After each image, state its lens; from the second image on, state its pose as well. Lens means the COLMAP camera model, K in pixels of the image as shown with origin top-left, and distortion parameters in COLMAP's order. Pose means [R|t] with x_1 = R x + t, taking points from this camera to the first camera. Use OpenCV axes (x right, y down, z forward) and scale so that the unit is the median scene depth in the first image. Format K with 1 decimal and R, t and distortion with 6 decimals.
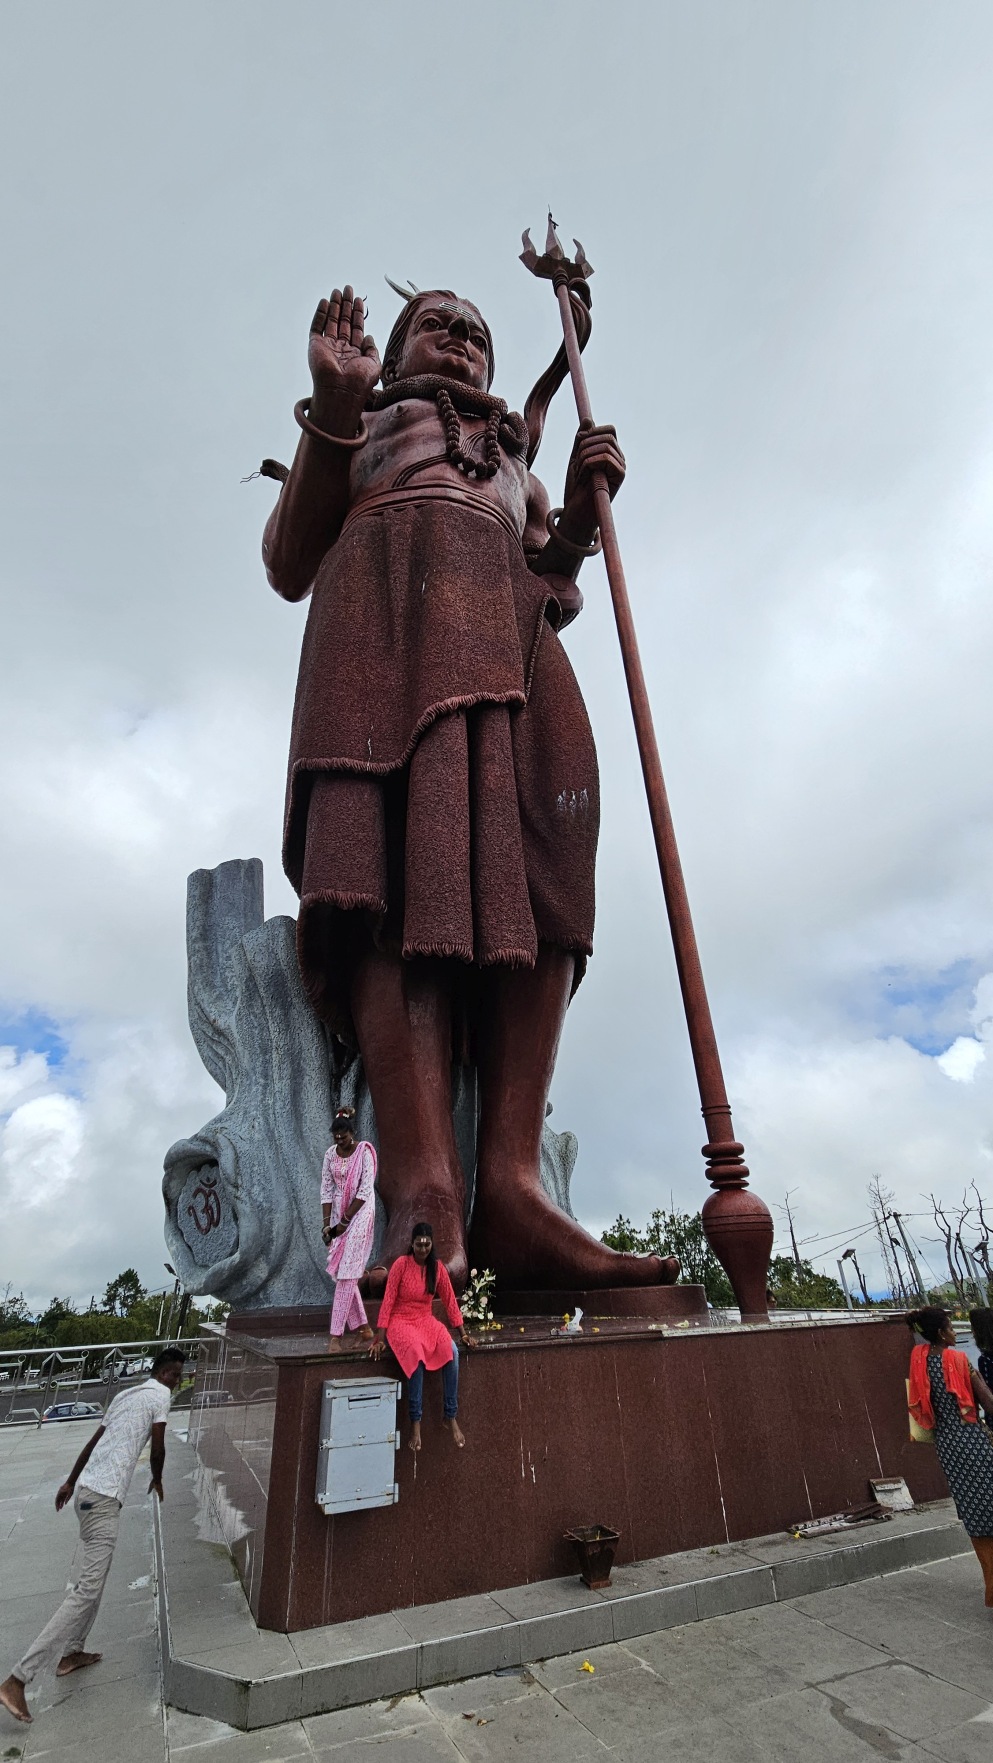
lens RADIAL K [[724.9, 0, 488.4], [0, 724.9, 875.2], [0, 0, 1]] dist [-0.001274, 0.000142]
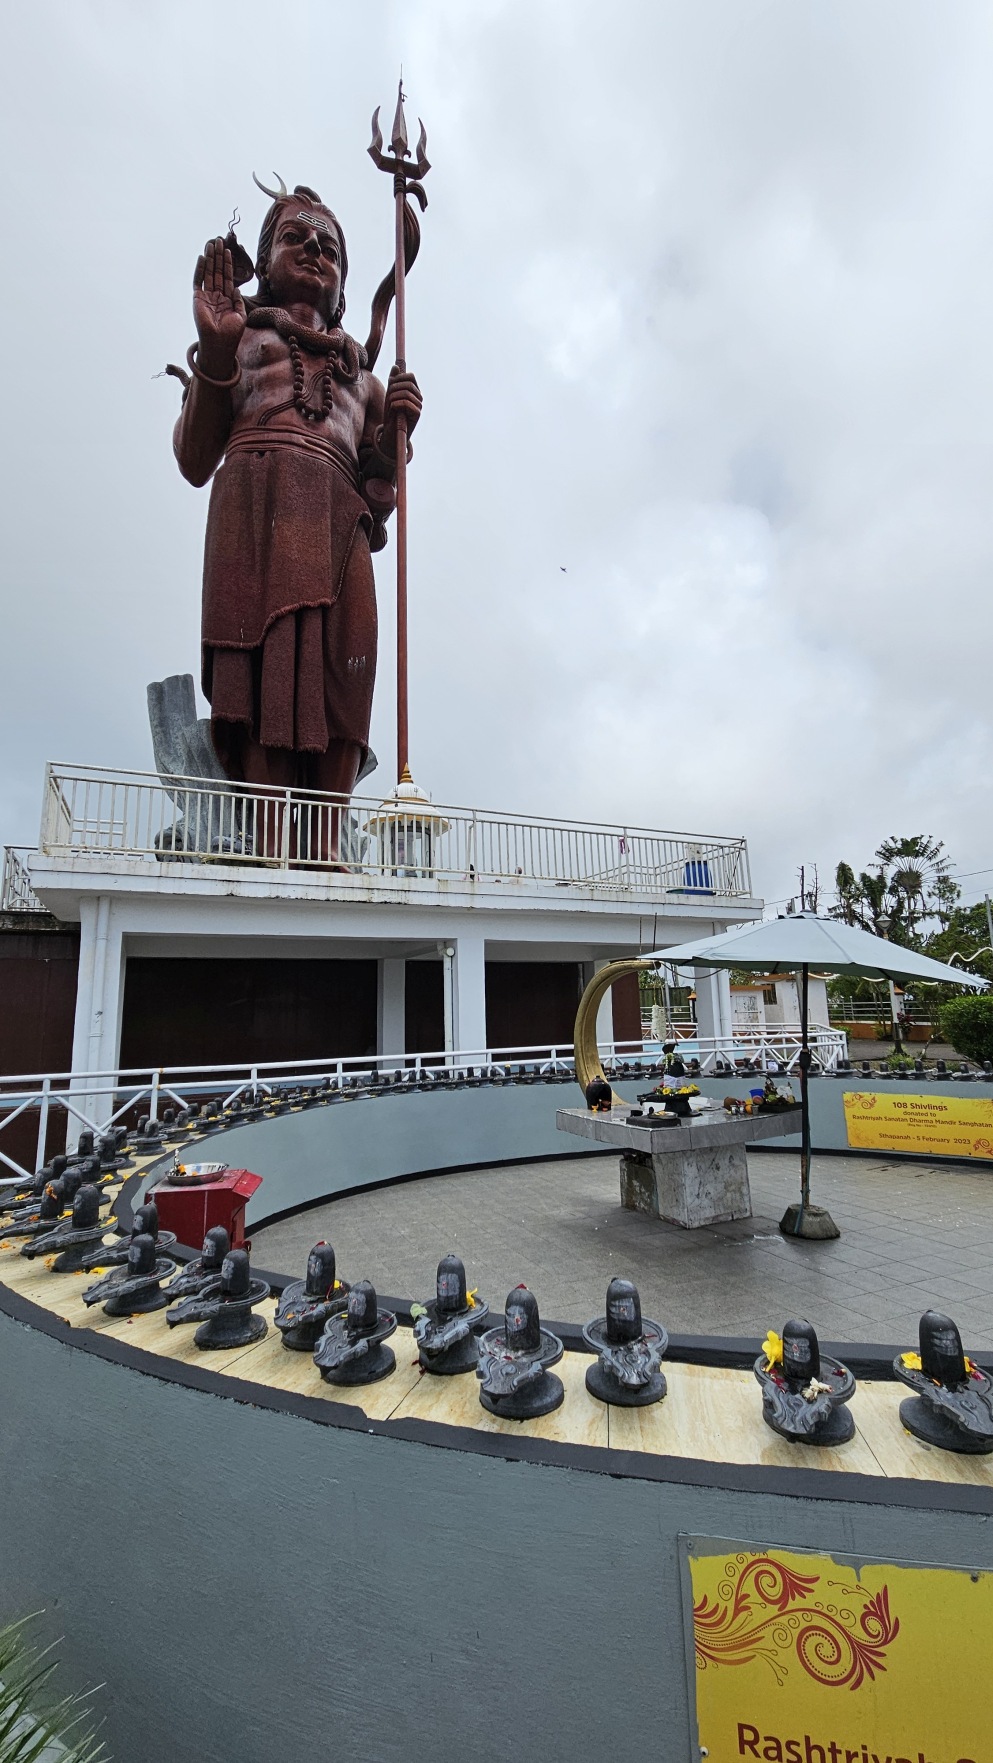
lens RADIAL K [[724.9, 0, 488.4], [0, 724.9, 875.2], [0, 0, 1]] dist [-0.001274, 0.000142]
pose [[0.997934, 0.022500, 0.060174, 0.355142], [-0.040816, 0.945380, 0.323405, -0.202768], [-0.049610, -0.325193, 0.944345, -0.963478]]
